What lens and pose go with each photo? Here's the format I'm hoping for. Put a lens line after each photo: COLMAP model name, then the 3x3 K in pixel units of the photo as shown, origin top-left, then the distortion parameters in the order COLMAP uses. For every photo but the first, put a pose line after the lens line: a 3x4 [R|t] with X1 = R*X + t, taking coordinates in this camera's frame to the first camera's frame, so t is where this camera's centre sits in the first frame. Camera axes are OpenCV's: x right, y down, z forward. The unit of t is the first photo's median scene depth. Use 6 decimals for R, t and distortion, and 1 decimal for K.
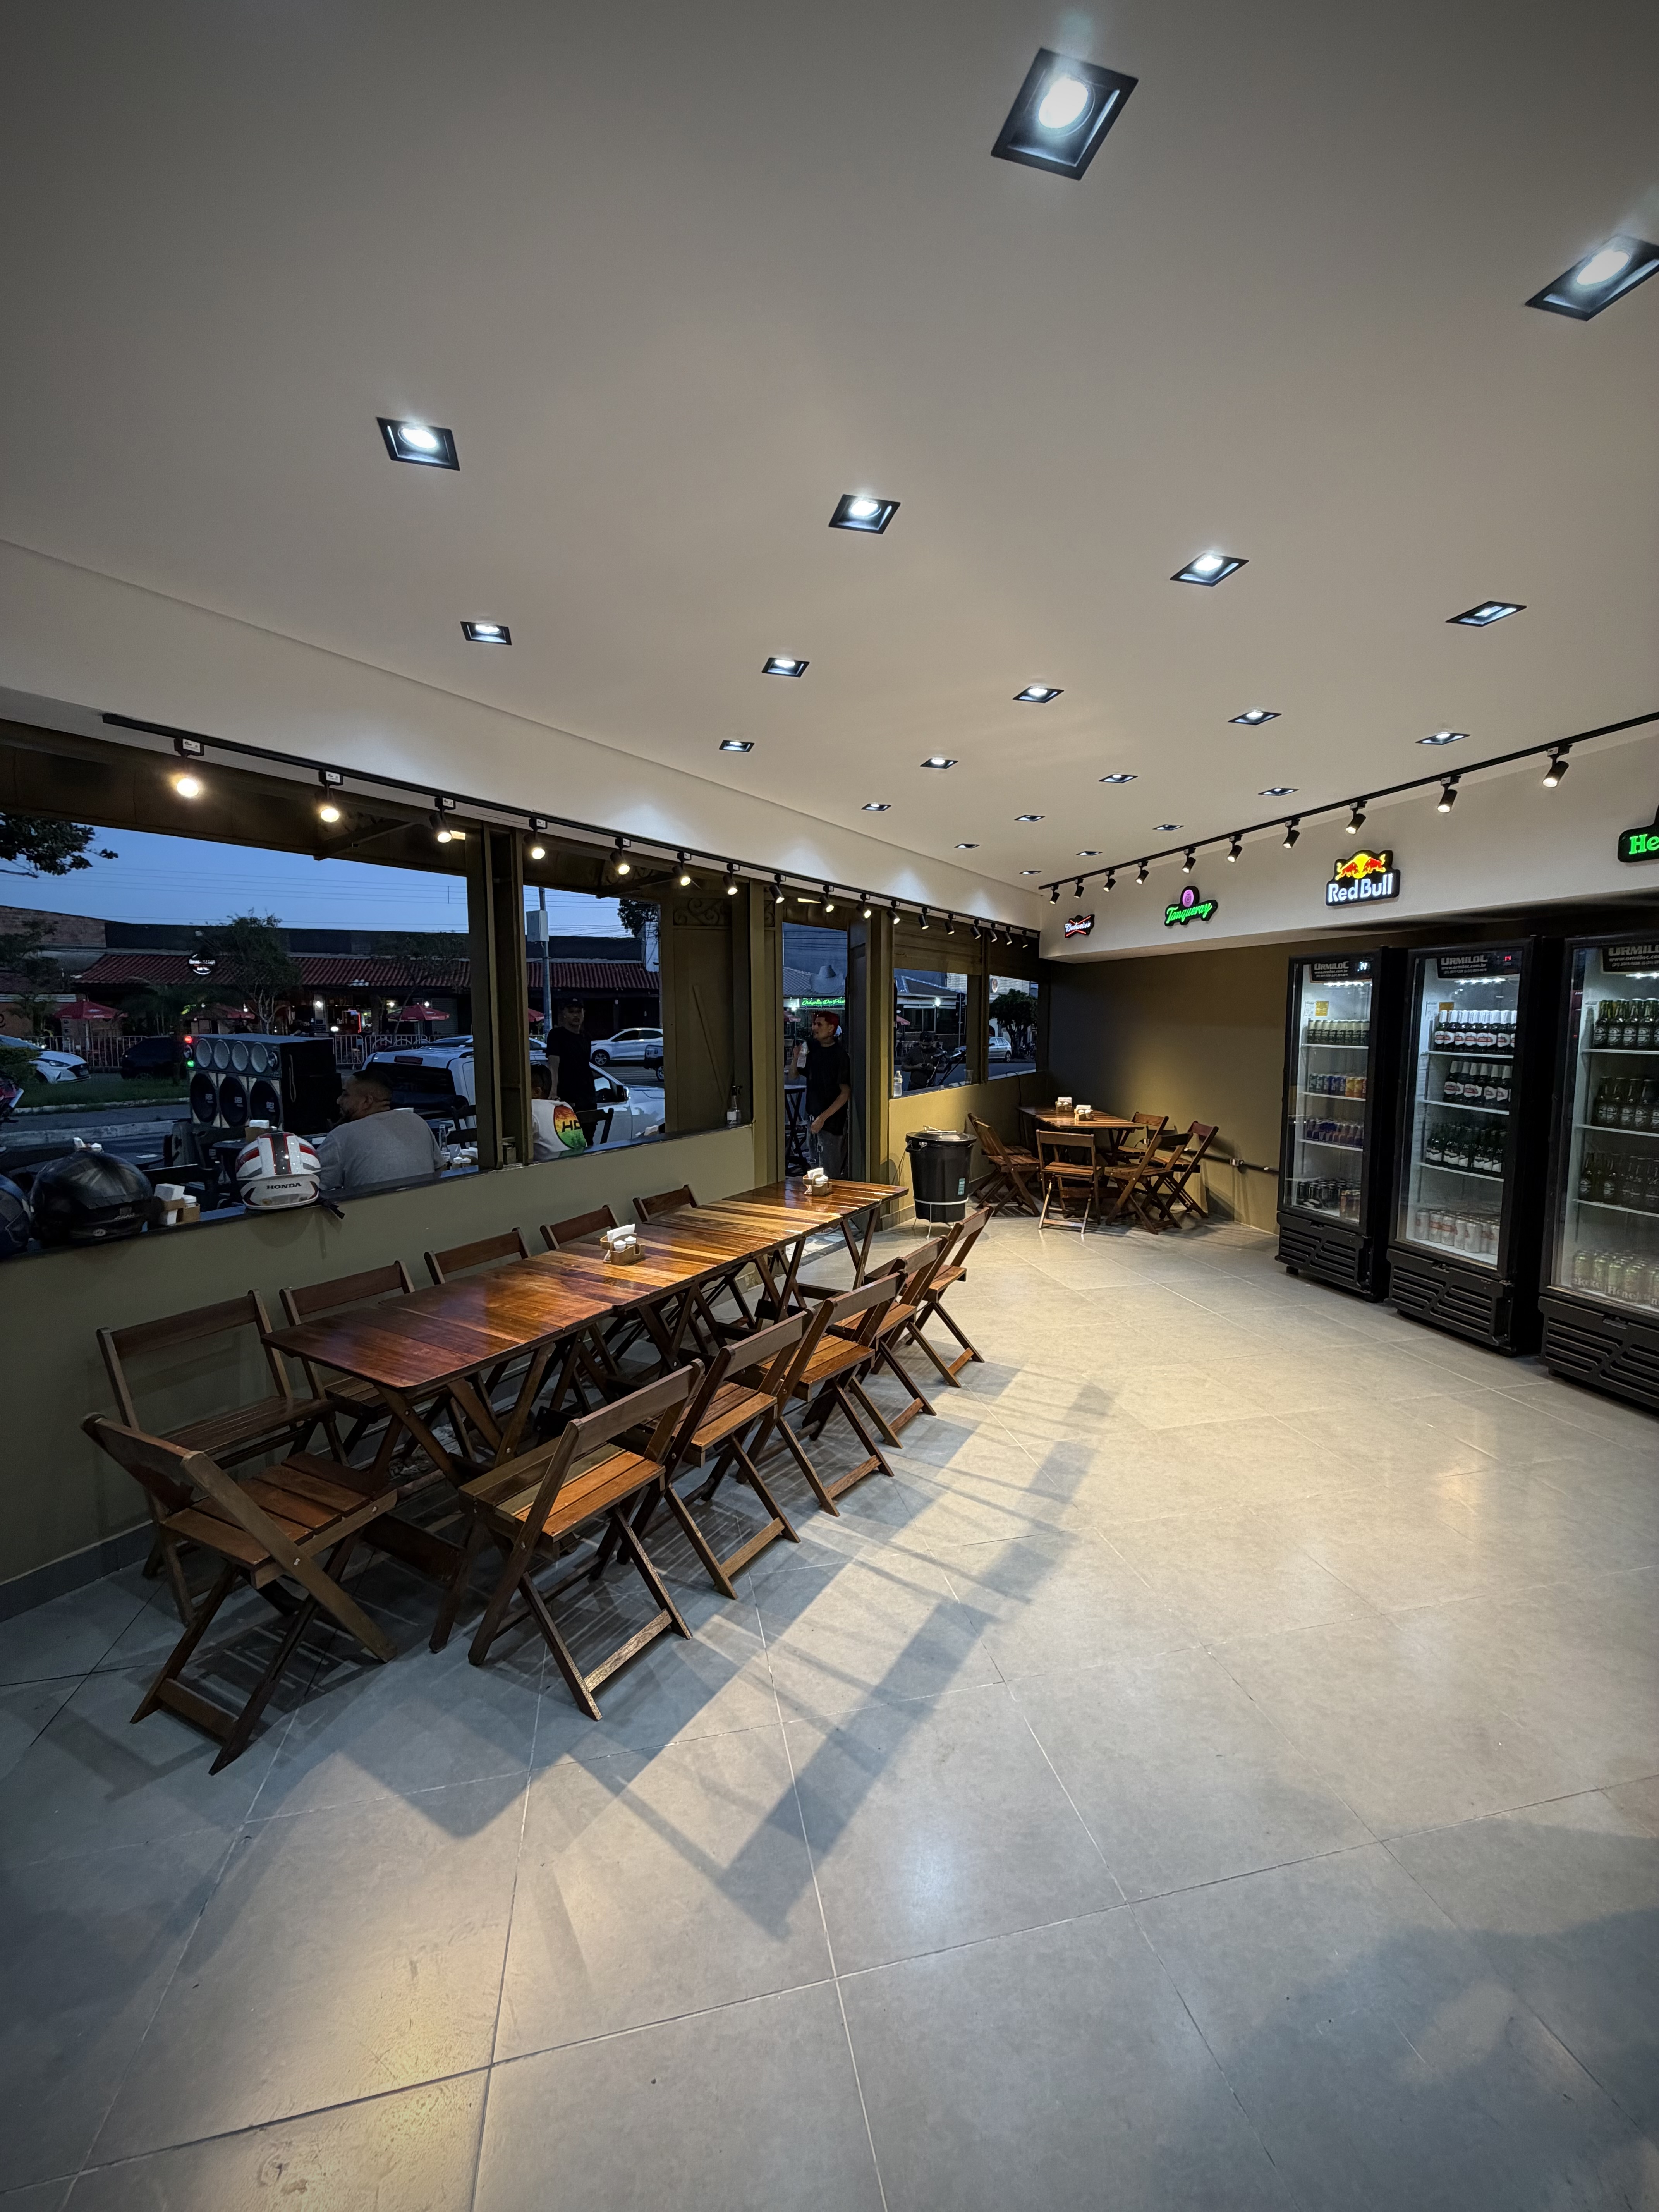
lens RADIAL K [[882.0, 0, 829.5], [0, 882.0, 1106.0], [0, 0, 1]] dist [0.002089, -0.000007]
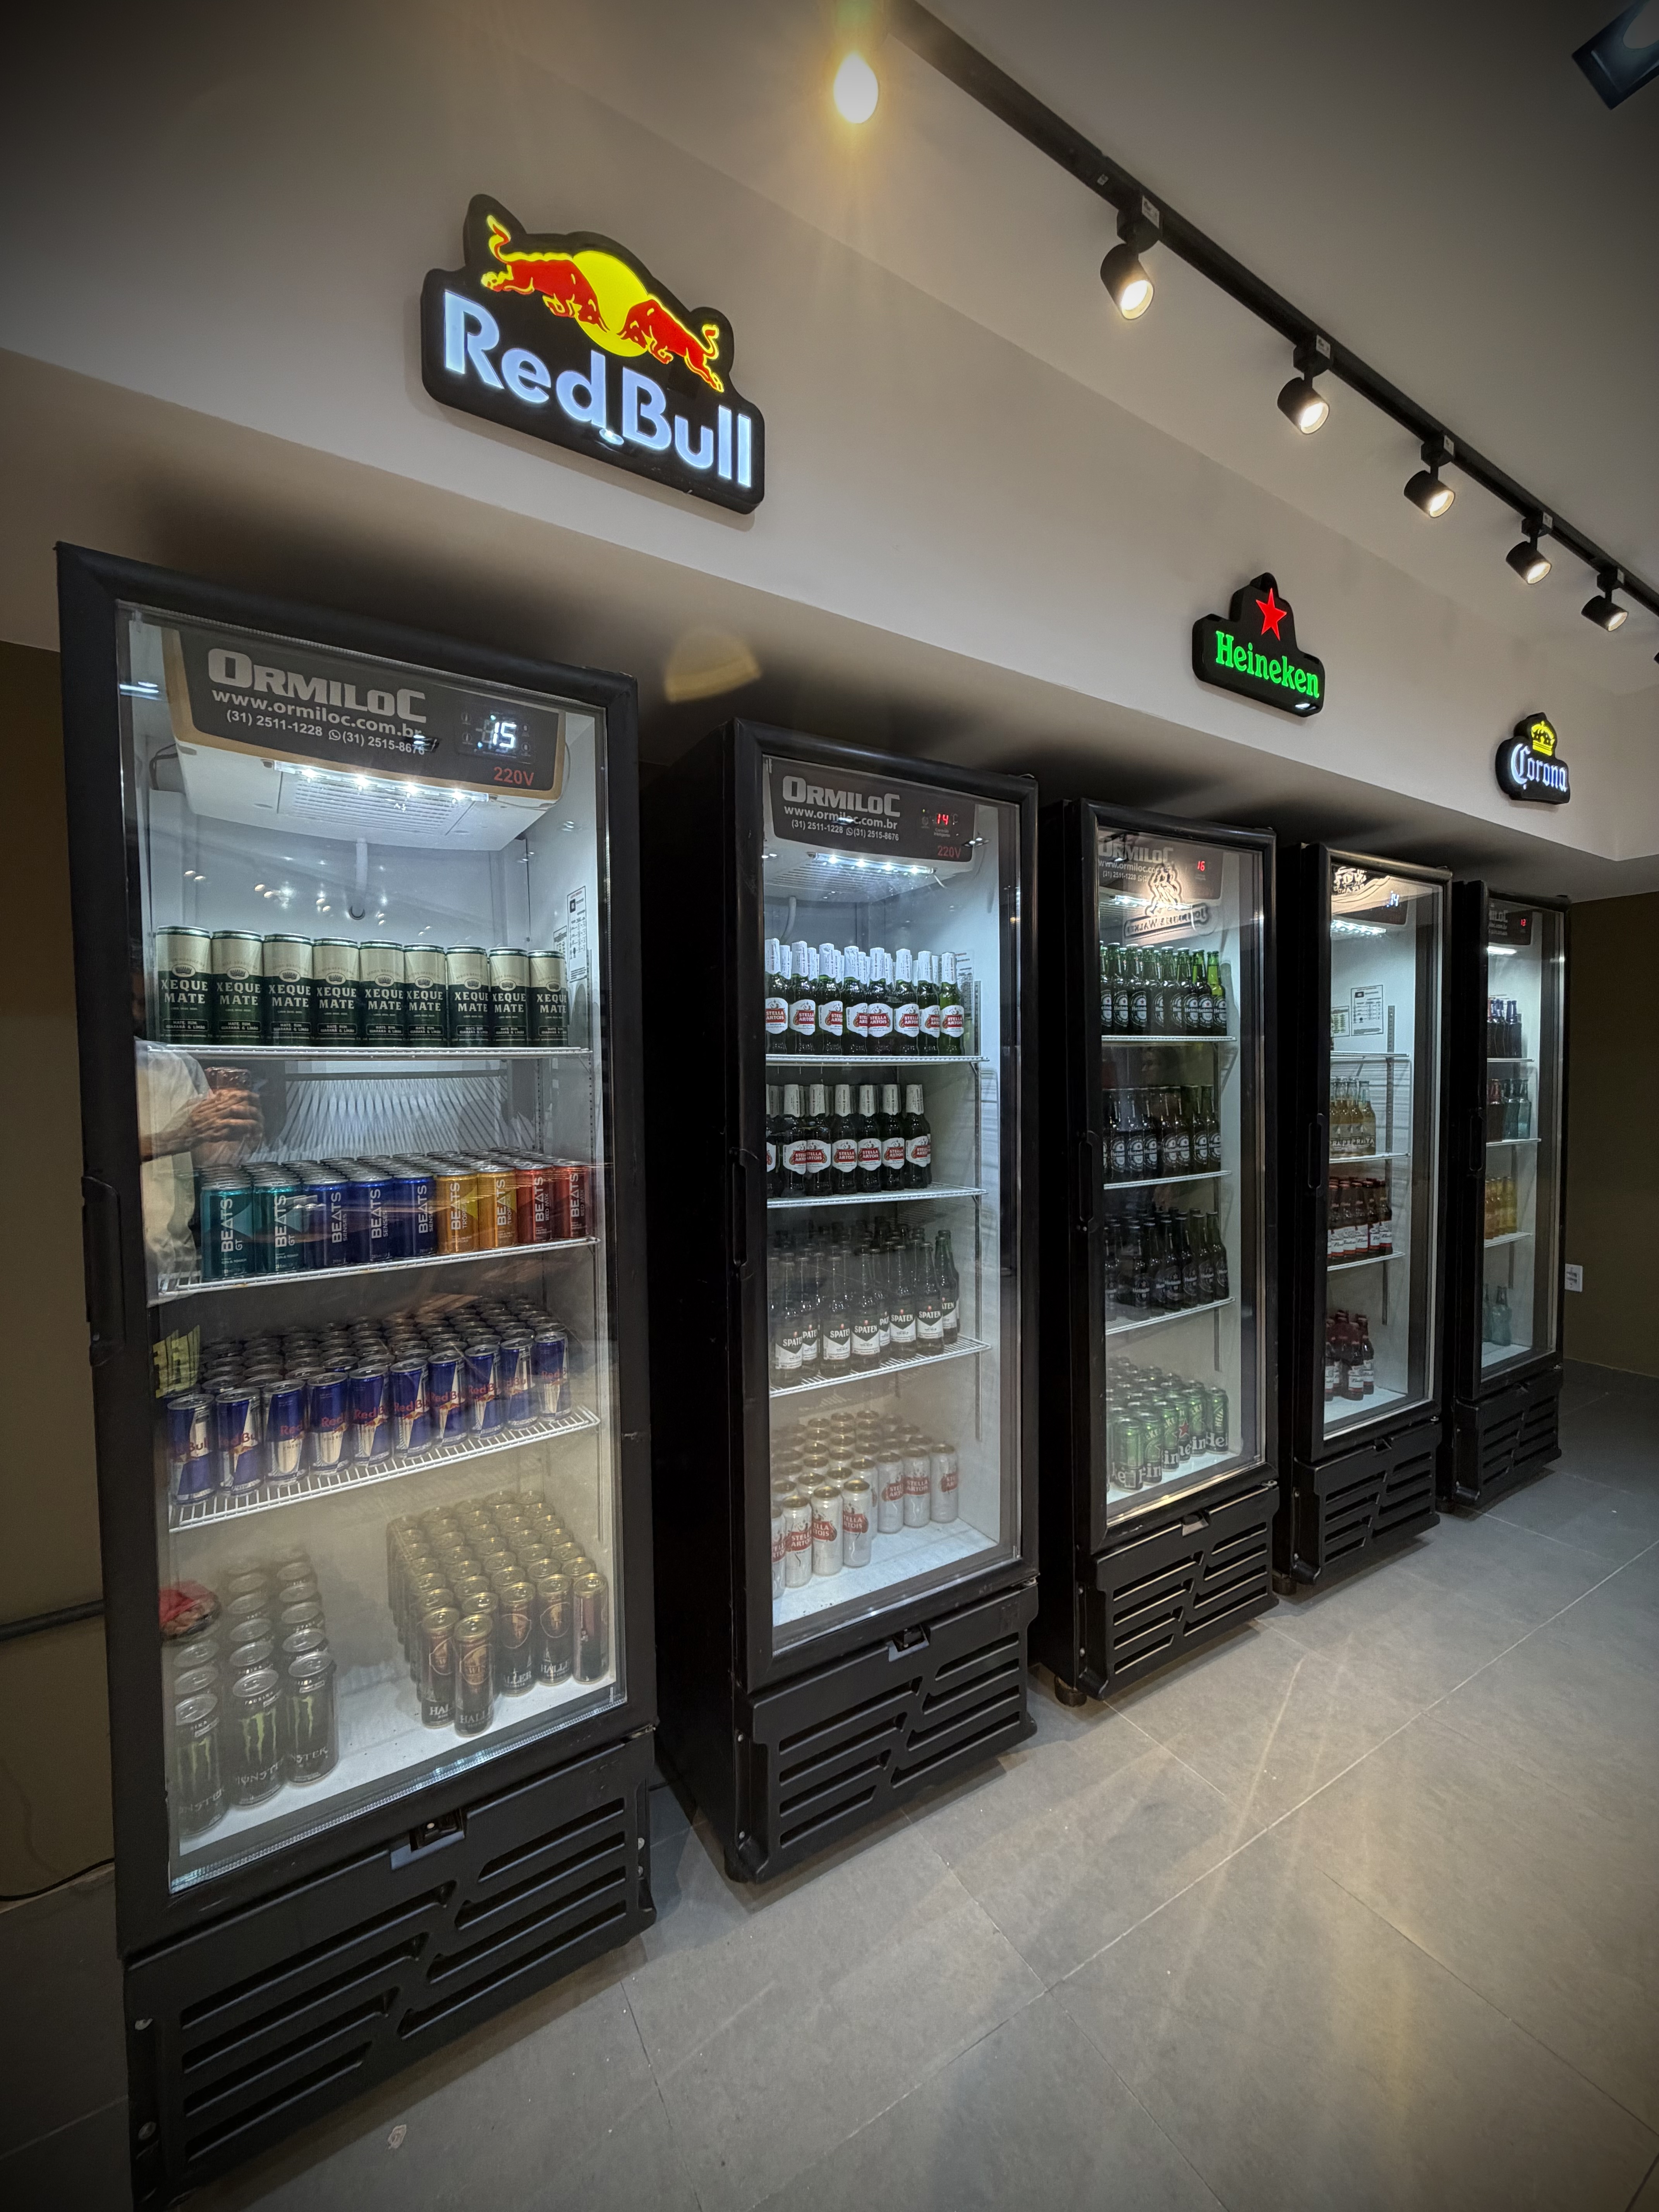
lens RADIAL K [[882.0, 0, 829.5], [0, 882.0, 1106.0], [0, 0, 1]] dist [0.002089, -0.000007]
pose [[-0.307446, -0.029011, 0.951123, 0.396389], [0.110837, 0.991640, 0.066074, -0.069407], [-0.945089, 0.125734, -0.301660, 1.211451]]
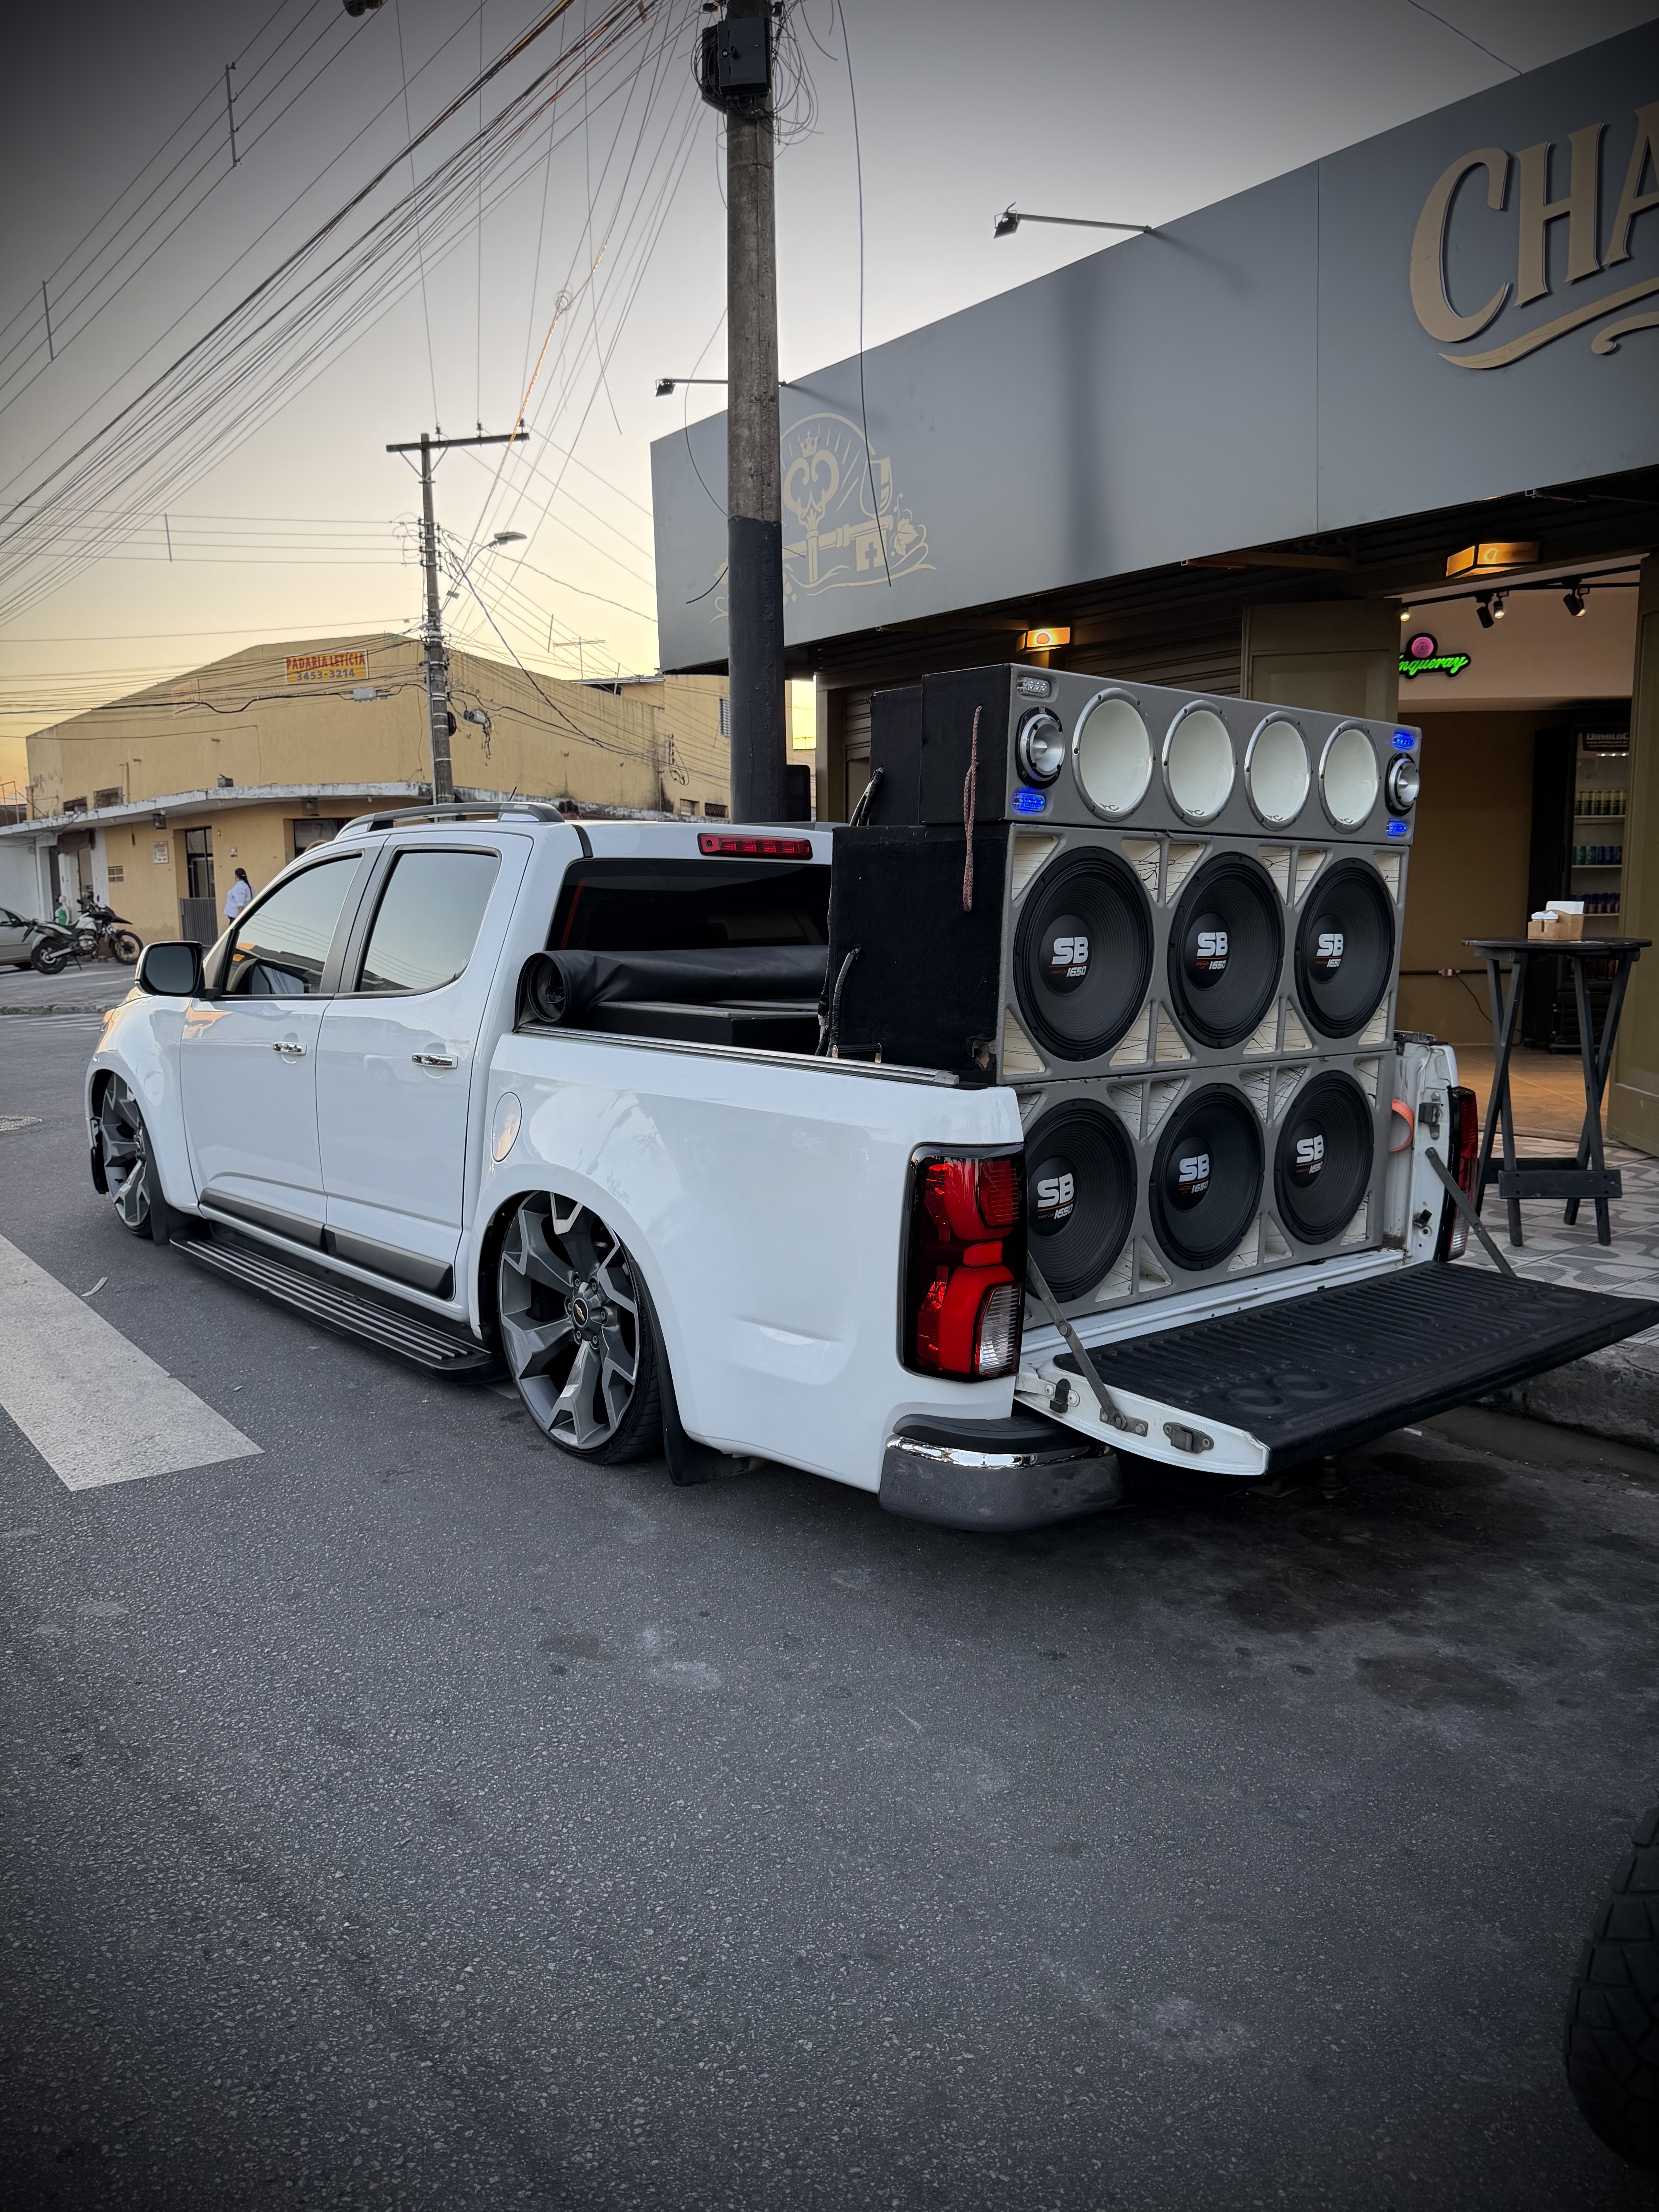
lens RADIAL K [[1543.9, 0, 829.5], [0, 1543.9, 1106.0], [0, 0, 1]] dist [0.011504, -0.025816]
pose [[0.372865, -0.140019, 0.917260, -1.860733], [0.112412, 0.988084, 0.105135, -0.028831], [-0.921051, 0.063910, 0.384162, 1.475961]]
